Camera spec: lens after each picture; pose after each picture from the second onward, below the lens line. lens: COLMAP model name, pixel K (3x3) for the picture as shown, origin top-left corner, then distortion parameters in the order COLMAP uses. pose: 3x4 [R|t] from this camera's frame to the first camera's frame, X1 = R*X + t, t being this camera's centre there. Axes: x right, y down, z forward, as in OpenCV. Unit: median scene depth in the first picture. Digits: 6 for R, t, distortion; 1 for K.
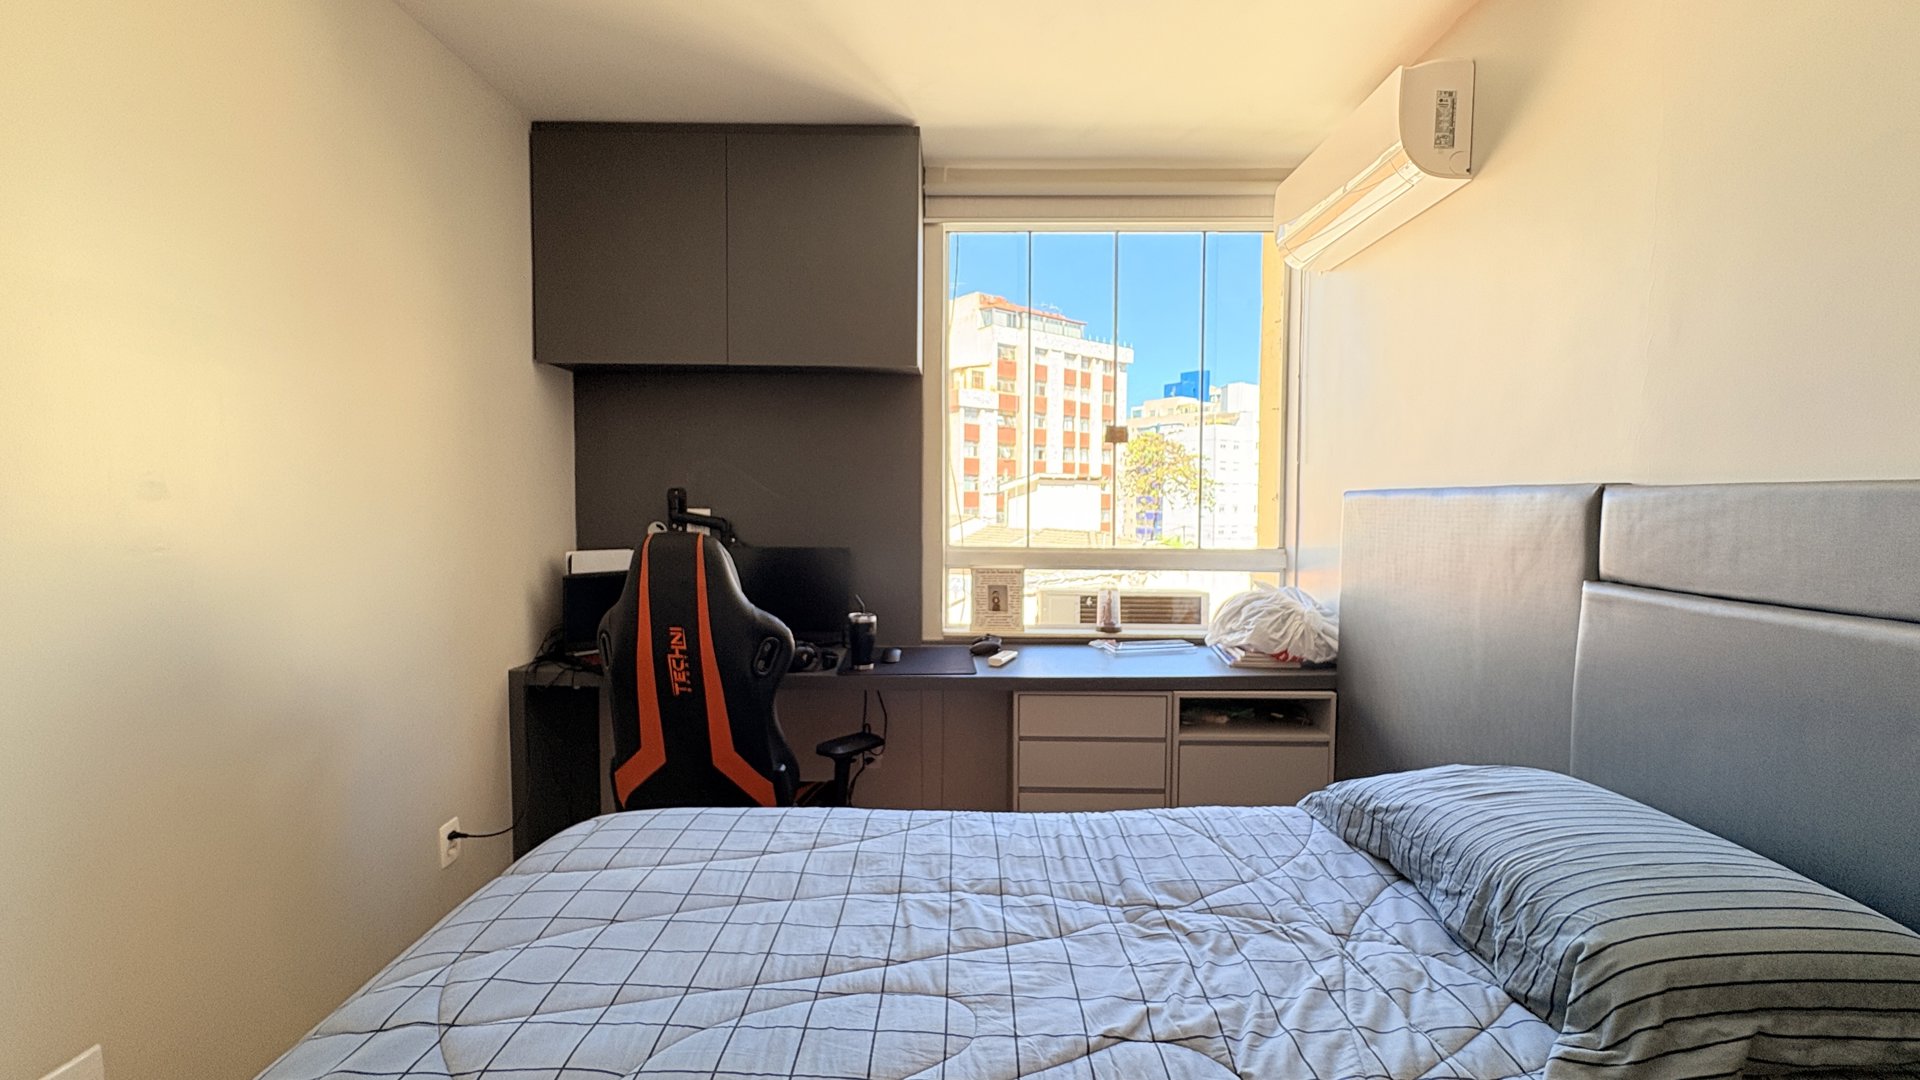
lens RADIAL K [[764.9, 0, 961.6], [0, 764.9, 534.1], [0, 0, 1]] dist [0.001703, -0.000079]
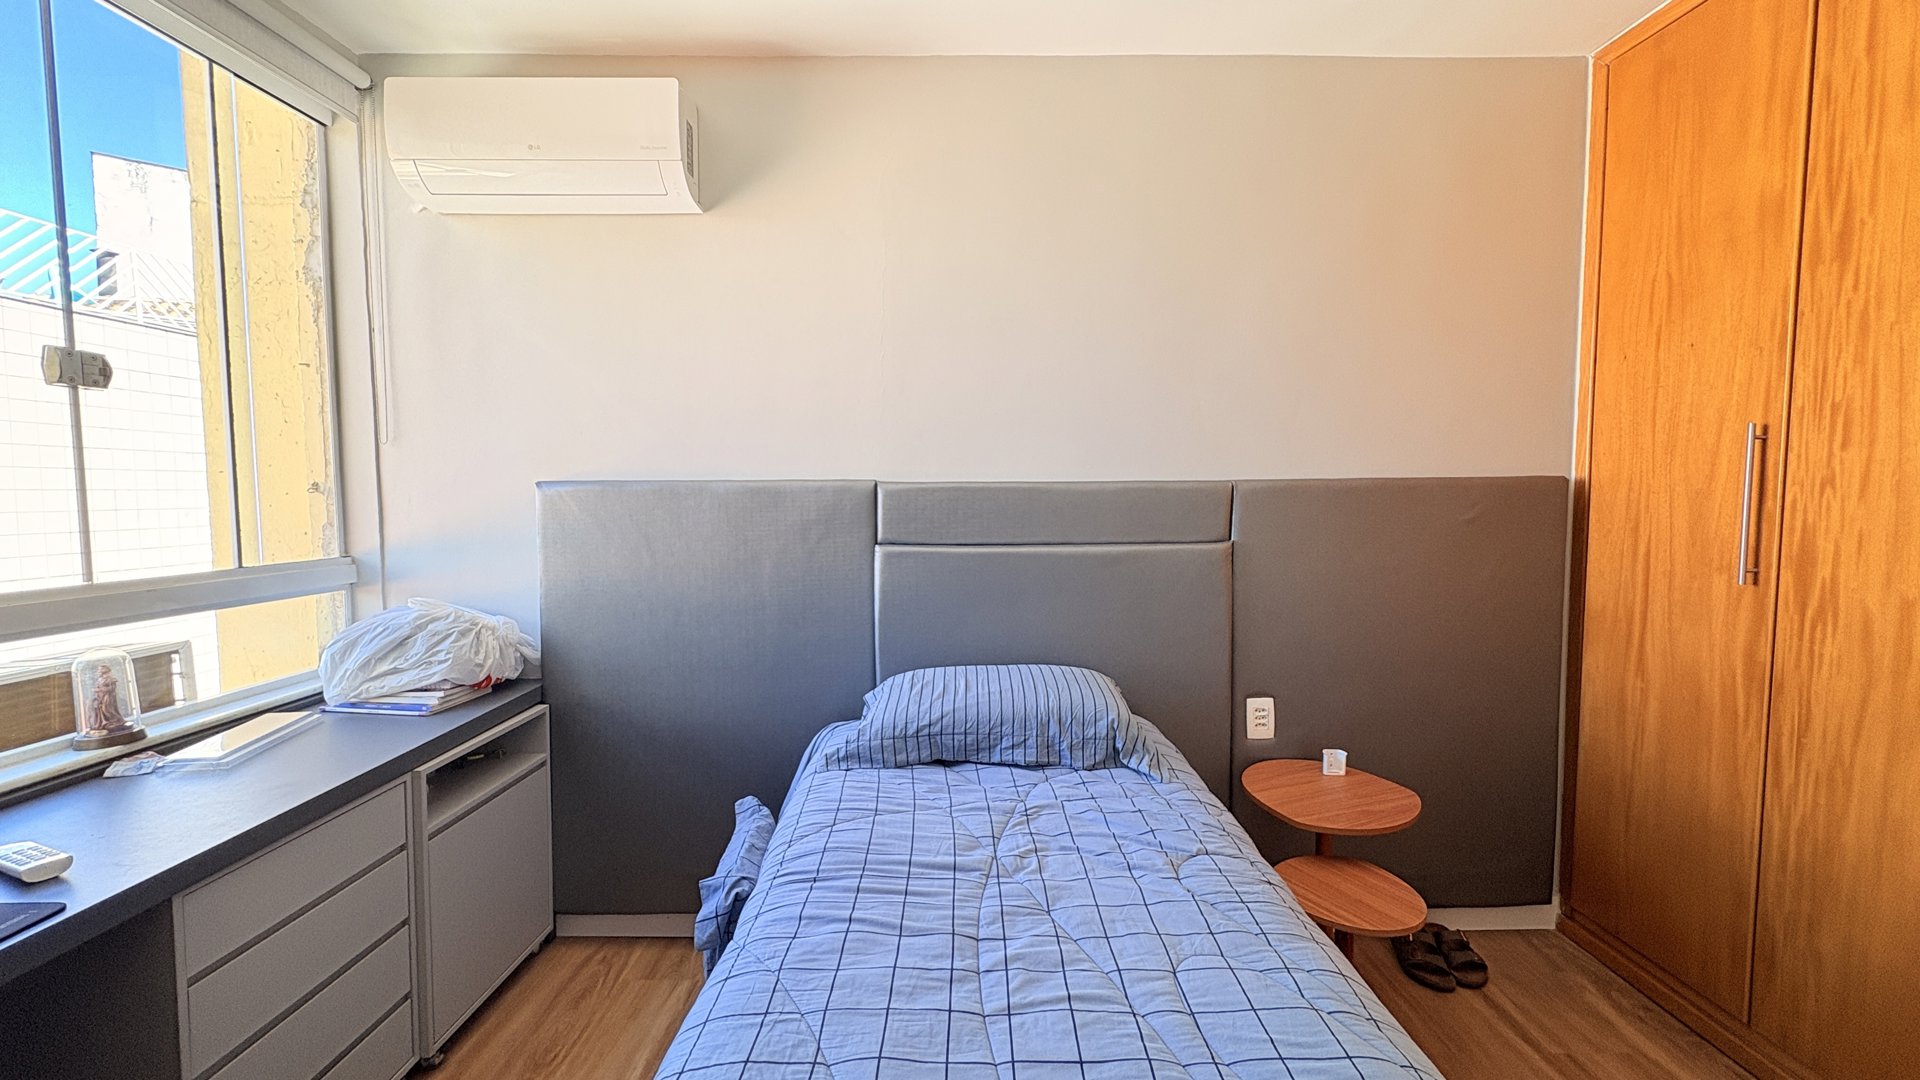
lens RADIAL K [[764.9, 0, 961.6], [0, 764.9, 534.1], [0, 0, 1]] dist [0.001703, -0.000079]
pose [[-0.009324, -0.059588, 0.998180, -0.402891], [0.045739, 0.997153, 0.059953, -0.024961], [-0.998910, 0.046215, -0.006572, 0.503489]]
